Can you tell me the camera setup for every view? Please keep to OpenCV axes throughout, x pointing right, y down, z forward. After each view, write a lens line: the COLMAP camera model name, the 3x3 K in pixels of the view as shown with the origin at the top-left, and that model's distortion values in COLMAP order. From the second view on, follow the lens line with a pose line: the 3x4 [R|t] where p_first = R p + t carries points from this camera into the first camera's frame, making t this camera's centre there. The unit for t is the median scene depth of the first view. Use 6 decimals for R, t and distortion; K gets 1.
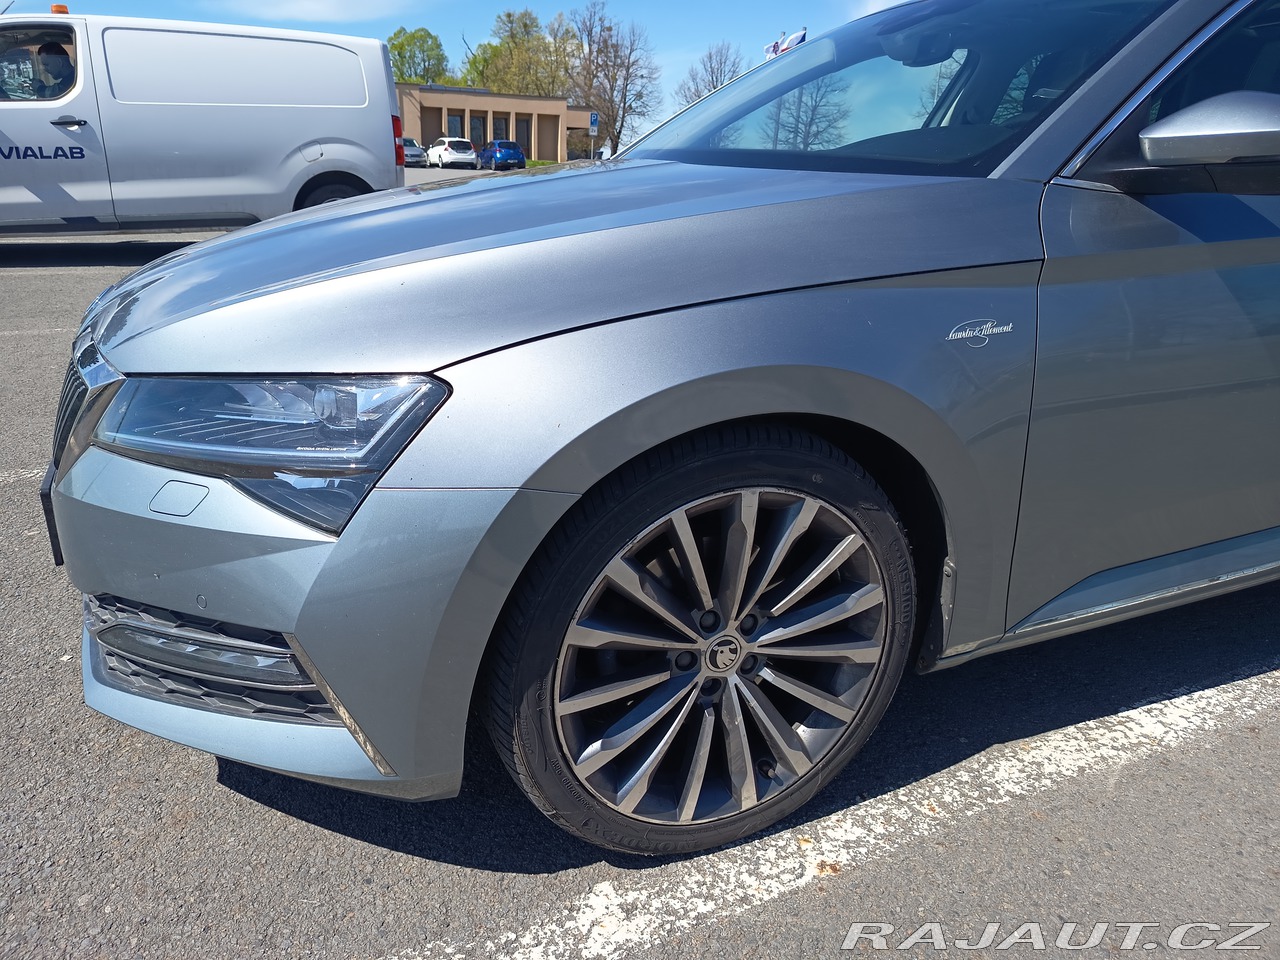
lens RADIAL K [[886.2, 0, 640.0], [0, 886.2, 480.0], [0, 0, 1]] dist [0.039413, -0.064603]
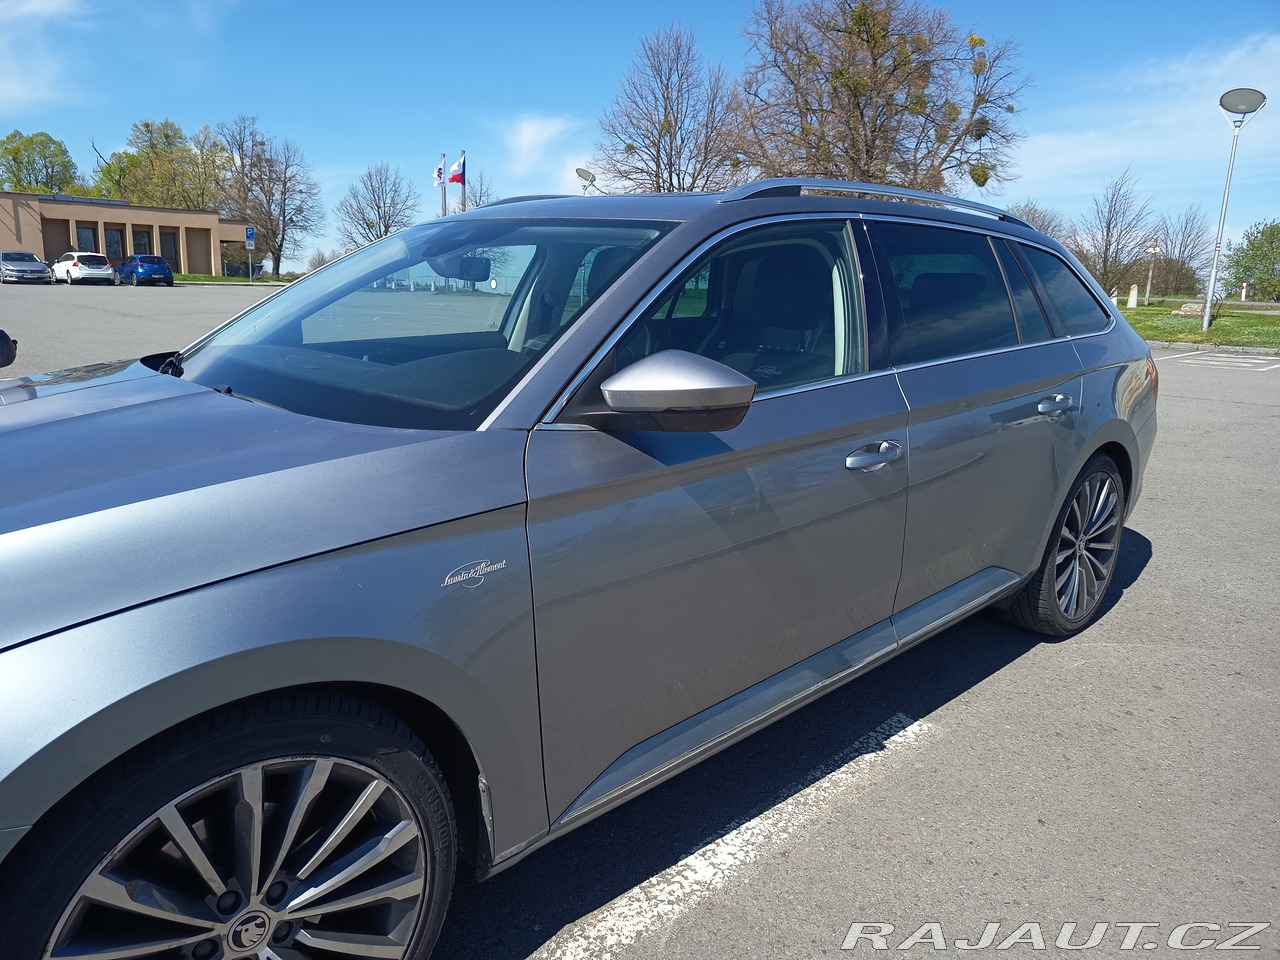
lens RADIAL K [[882.9, 0, 640.0], [0, 882.9, 480.0], [0, 0, 1]] dist [0.003659, -0.009174]
pose [[0.939012, -0.082659, 0.333804, 0.162257], [0.119524, 0.988613, -0.091422, -0.116151], [-0.322446, 0.125744, 0.938199, -0.082270]]
